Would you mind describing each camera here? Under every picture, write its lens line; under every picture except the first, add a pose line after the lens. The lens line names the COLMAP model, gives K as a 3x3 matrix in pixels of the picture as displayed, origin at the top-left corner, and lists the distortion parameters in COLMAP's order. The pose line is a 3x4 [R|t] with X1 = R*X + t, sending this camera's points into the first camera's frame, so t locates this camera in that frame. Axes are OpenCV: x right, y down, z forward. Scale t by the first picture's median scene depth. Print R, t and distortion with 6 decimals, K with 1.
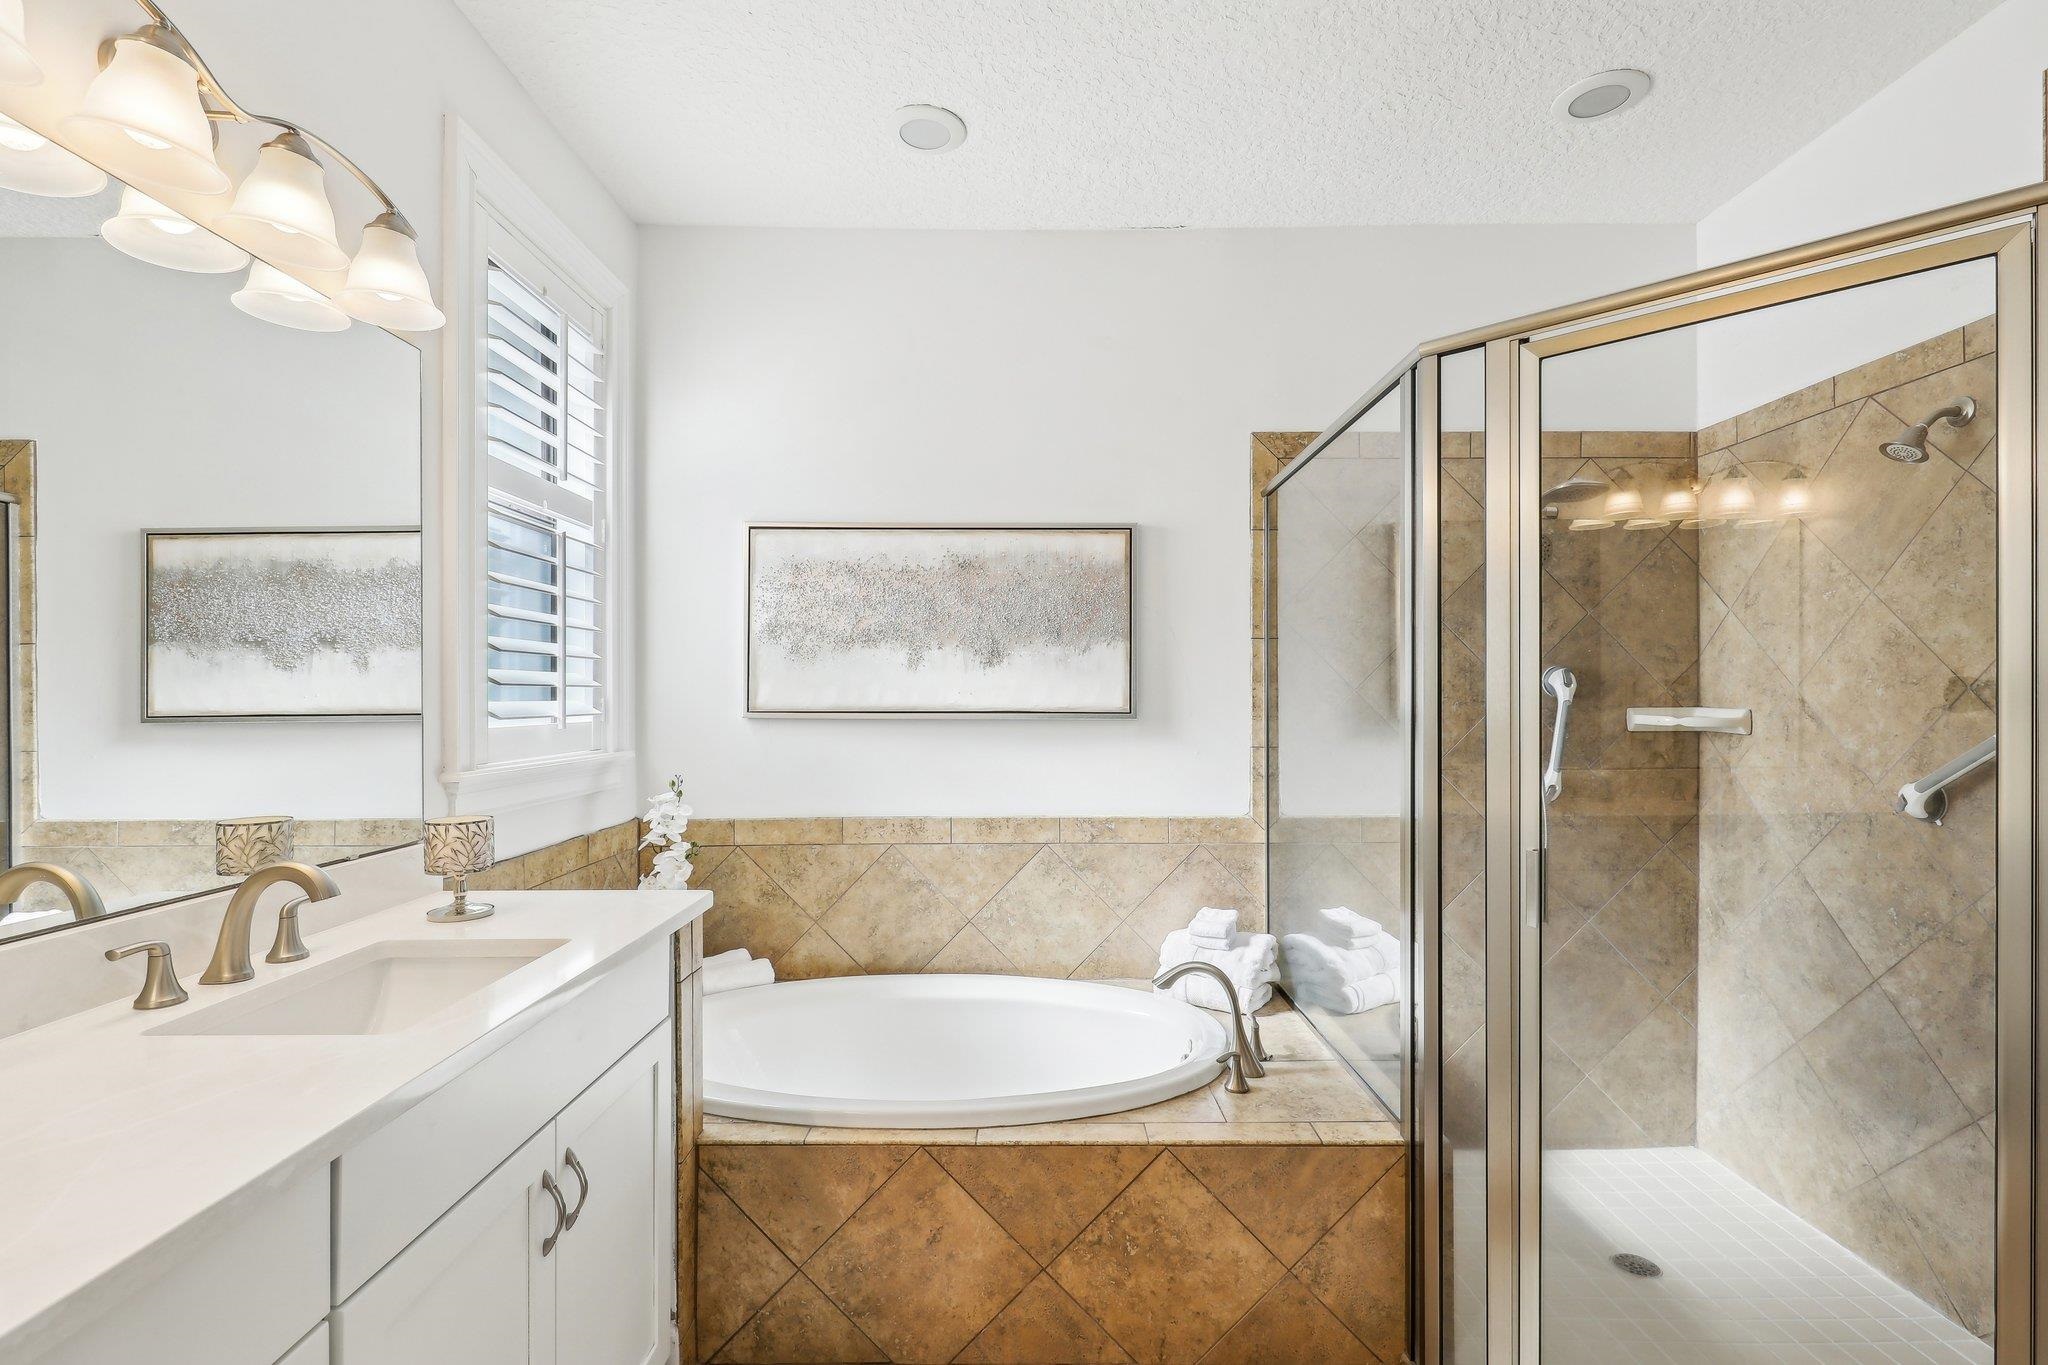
lens RADIAL K [[949.0, 0, 1024.7], [0, 949.0, 692.4], [0, 0, 1]] dist [0.000671, 0.000107]
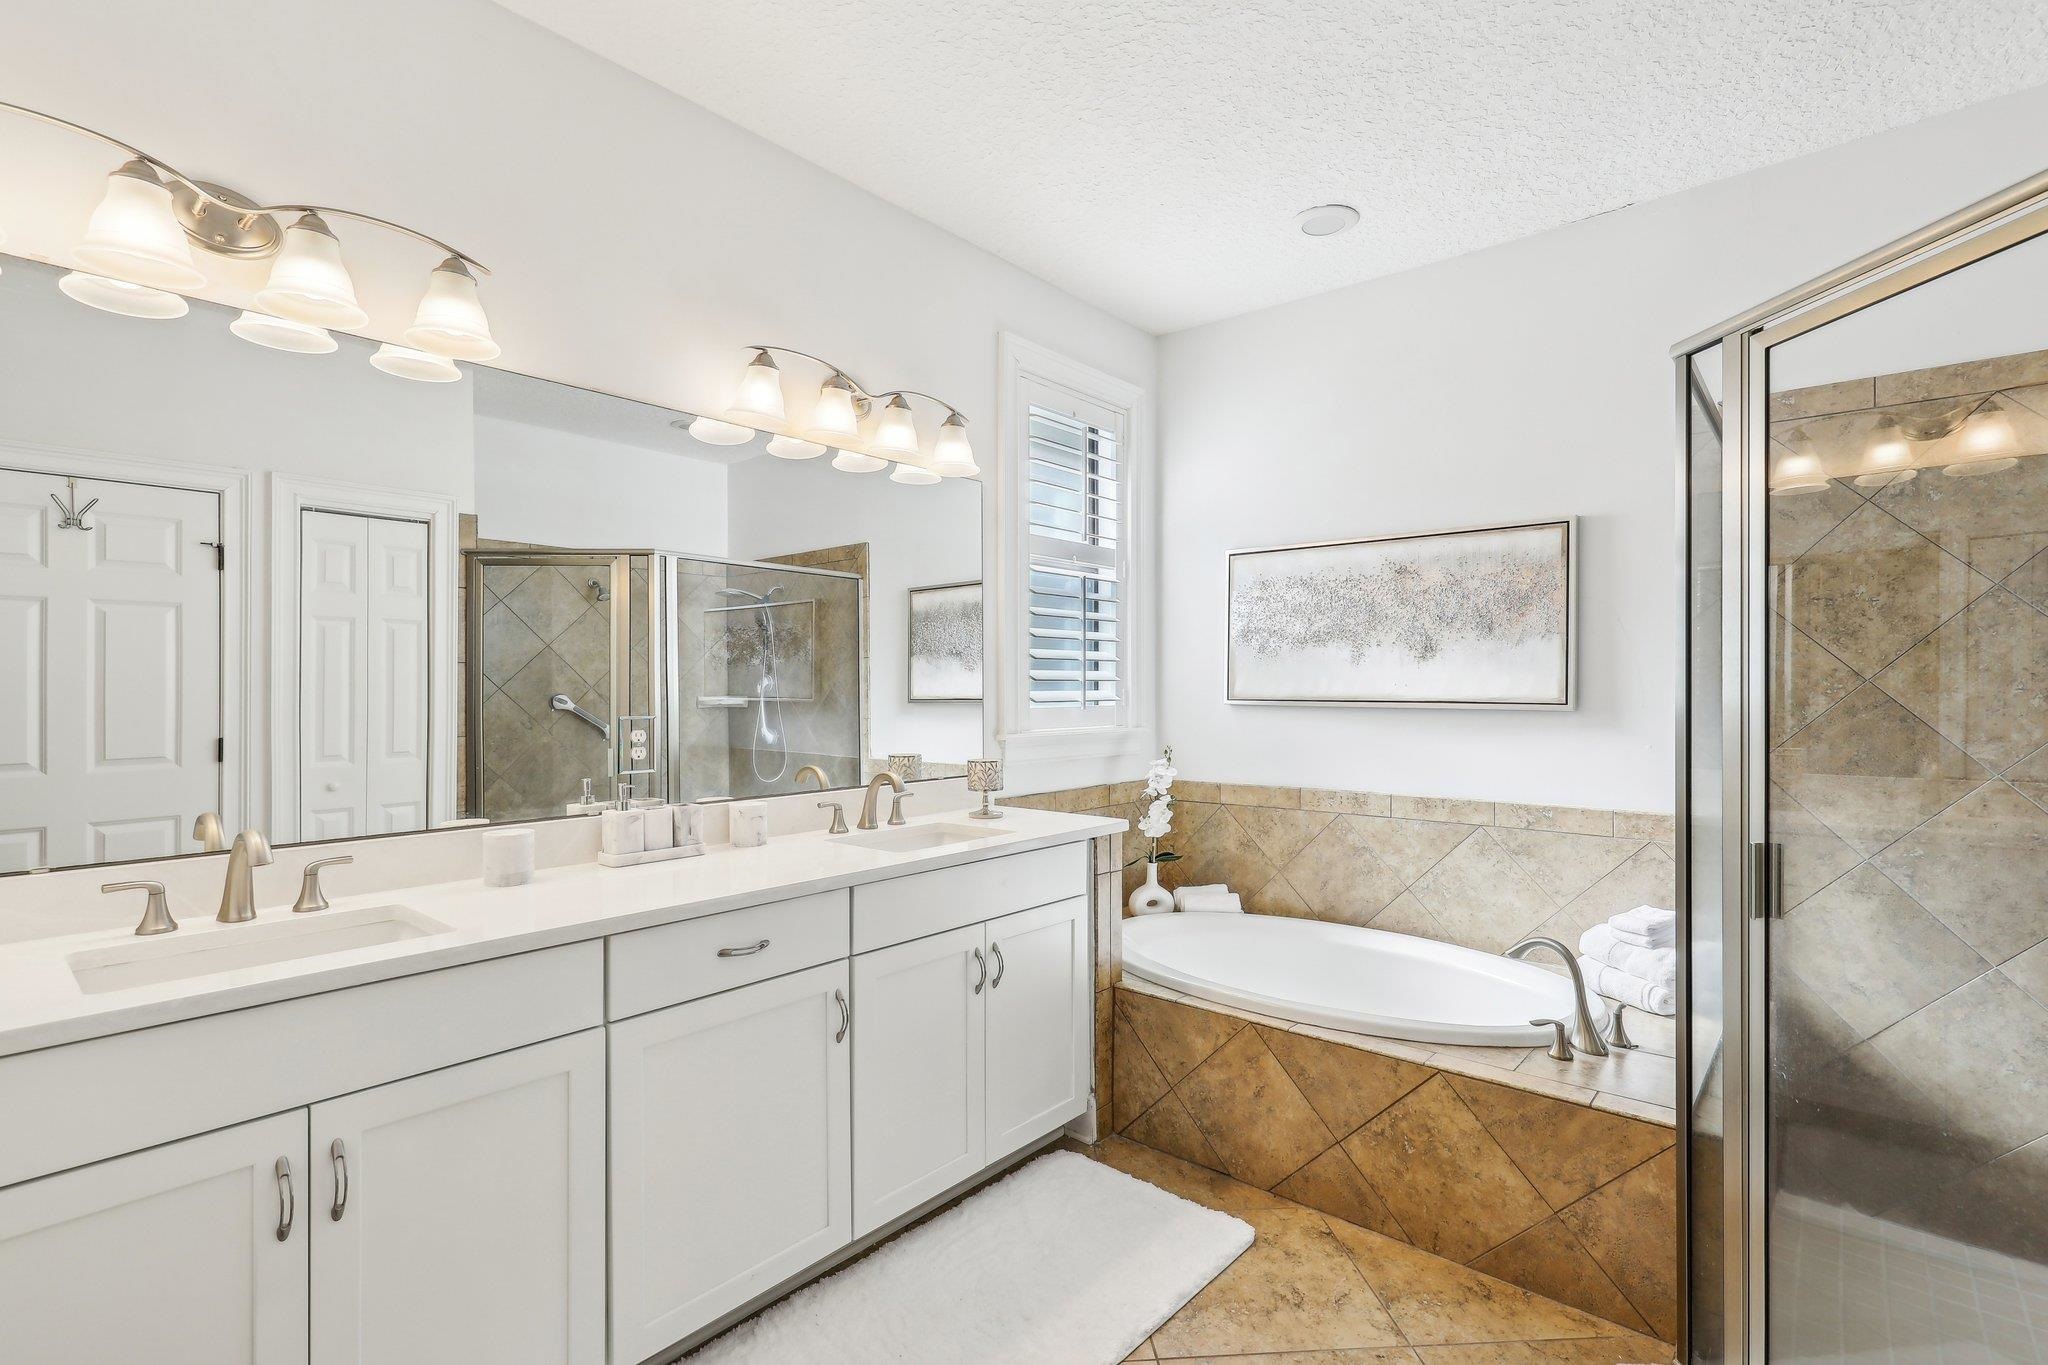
lens RADIAL K [[949.8, 0, 1026.2], [0, 949.8, 682.3], [0, 0, 1]] dist [0.000775, -0.000020]
pose [[0.756300, -0.003466, -0.654216, 0.464652], [0.003660, 0.999993, -0.001067, -0.003488], [0.654215, -0.001588, 0.756307, -0.196425]]
